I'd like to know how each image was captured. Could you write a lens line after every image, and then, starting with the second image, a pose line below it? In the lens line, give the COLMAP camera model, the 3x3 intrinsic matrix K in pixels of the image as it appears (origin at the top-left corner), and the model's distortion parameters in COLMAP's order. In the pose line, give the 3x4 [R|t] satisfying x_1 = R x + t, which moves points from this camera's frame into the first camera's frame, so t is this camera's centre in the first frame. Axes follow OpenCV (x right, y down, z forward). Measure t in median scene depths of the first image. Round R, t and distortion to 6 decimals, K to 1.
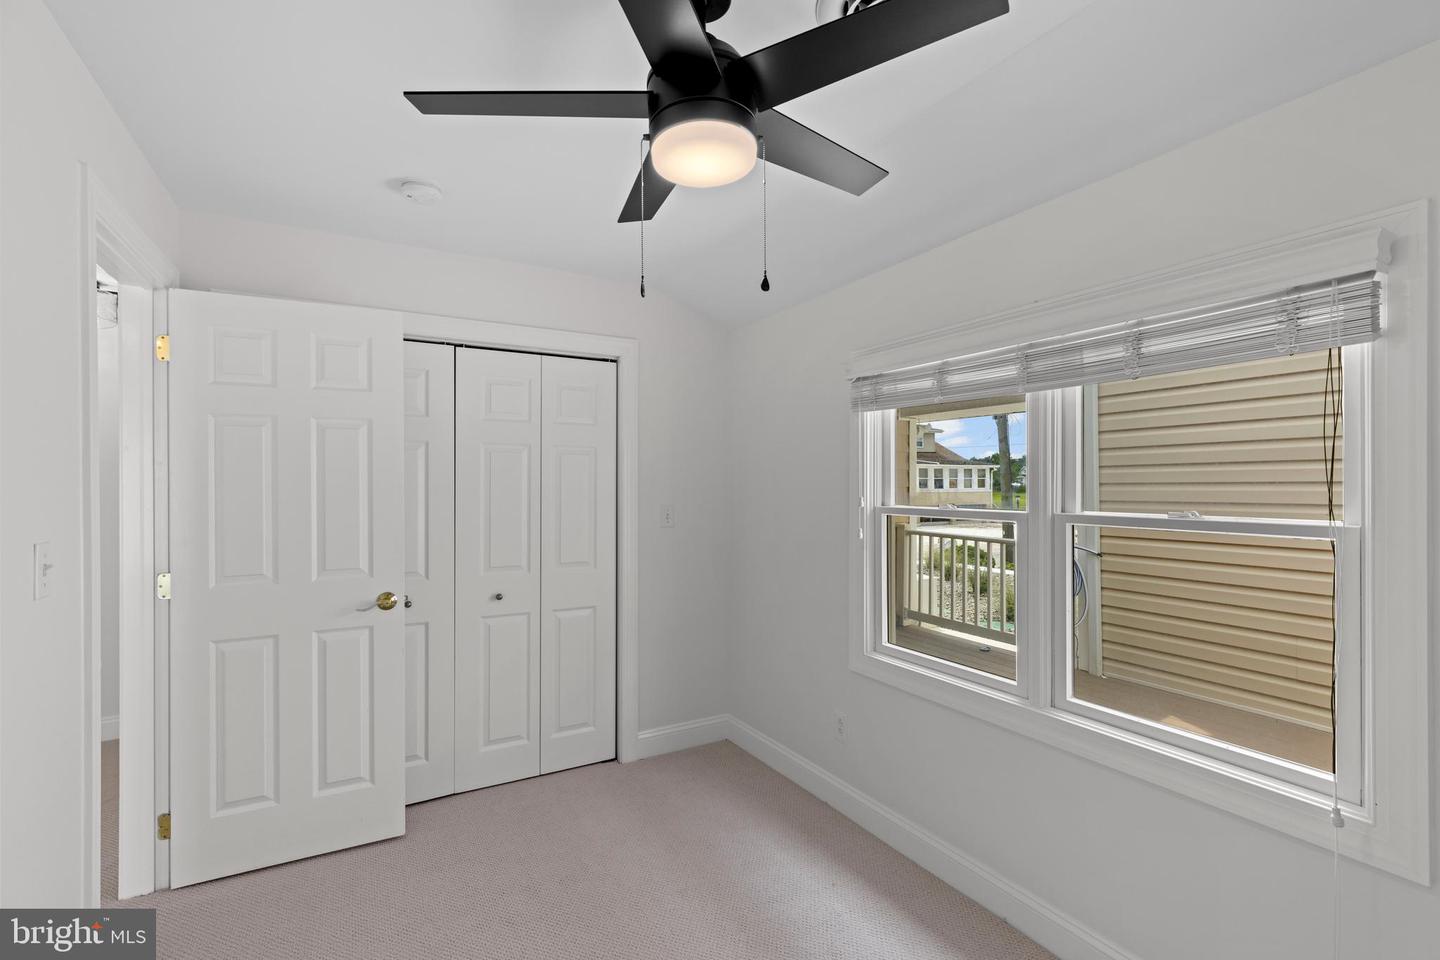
lens RADIAL K [[652.9, 0, 717.7], [0, 652.9, 480.2], [0, 0, 1]] dist [0.010451, -0.000818]
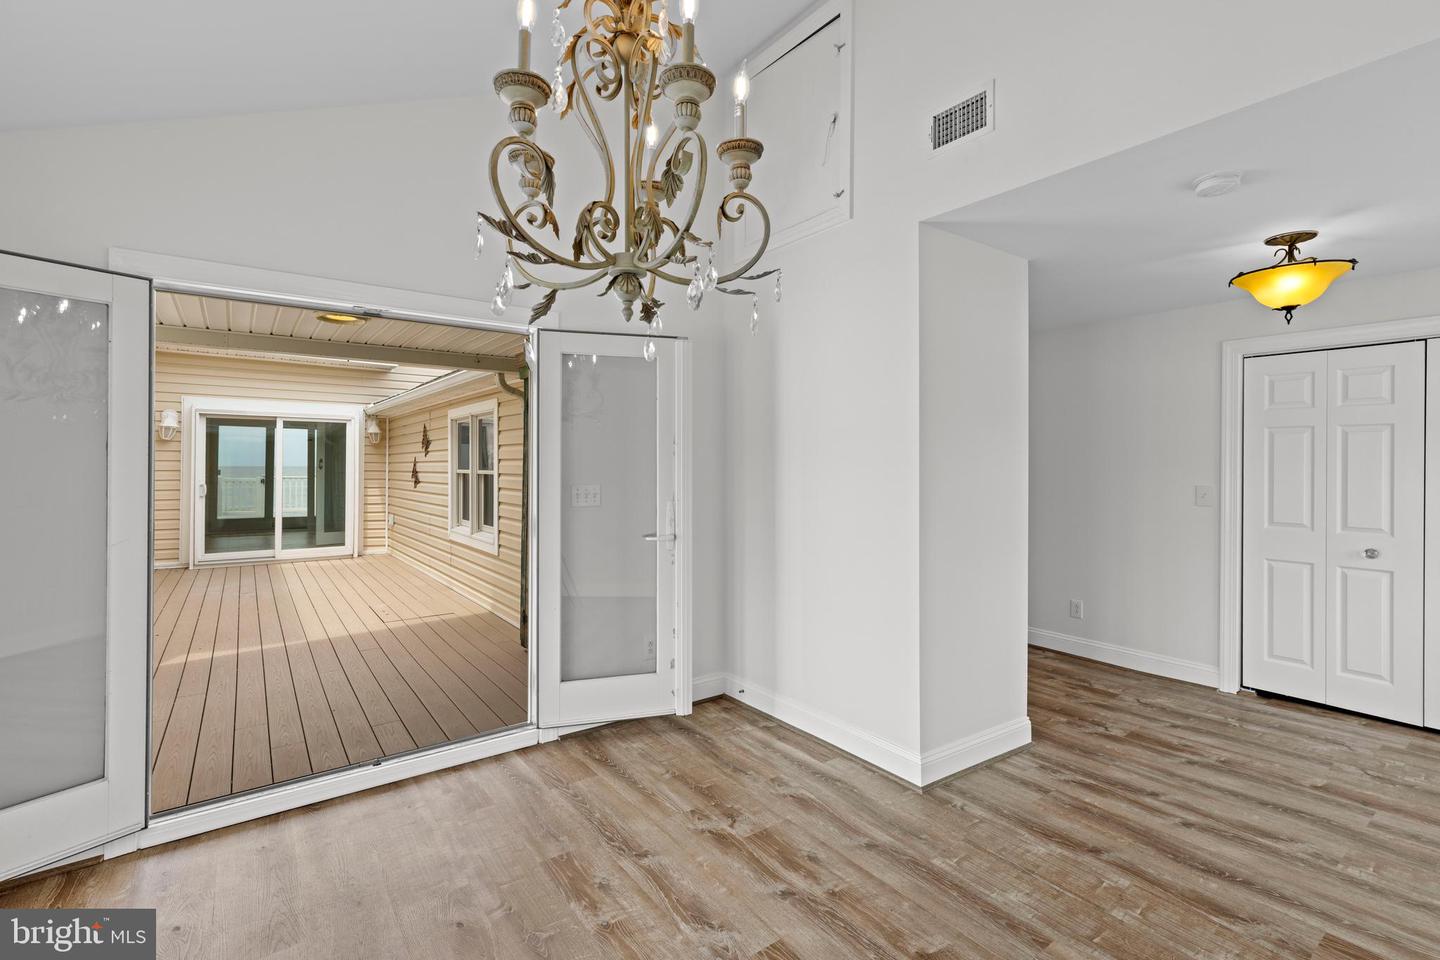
lens RADIAL K [[652.9, 0, 731.6], [0, 652.9, 456.2], [0, 0, 1]] dist [0.010451, -0.000818]
pose [[0.136994, -0.014549, -0.990465, 0.720352], [0.011209, 0.999851, -0.013137, -0.024146], [0.990509, -0.009303, 0.137136, -0.618862]]
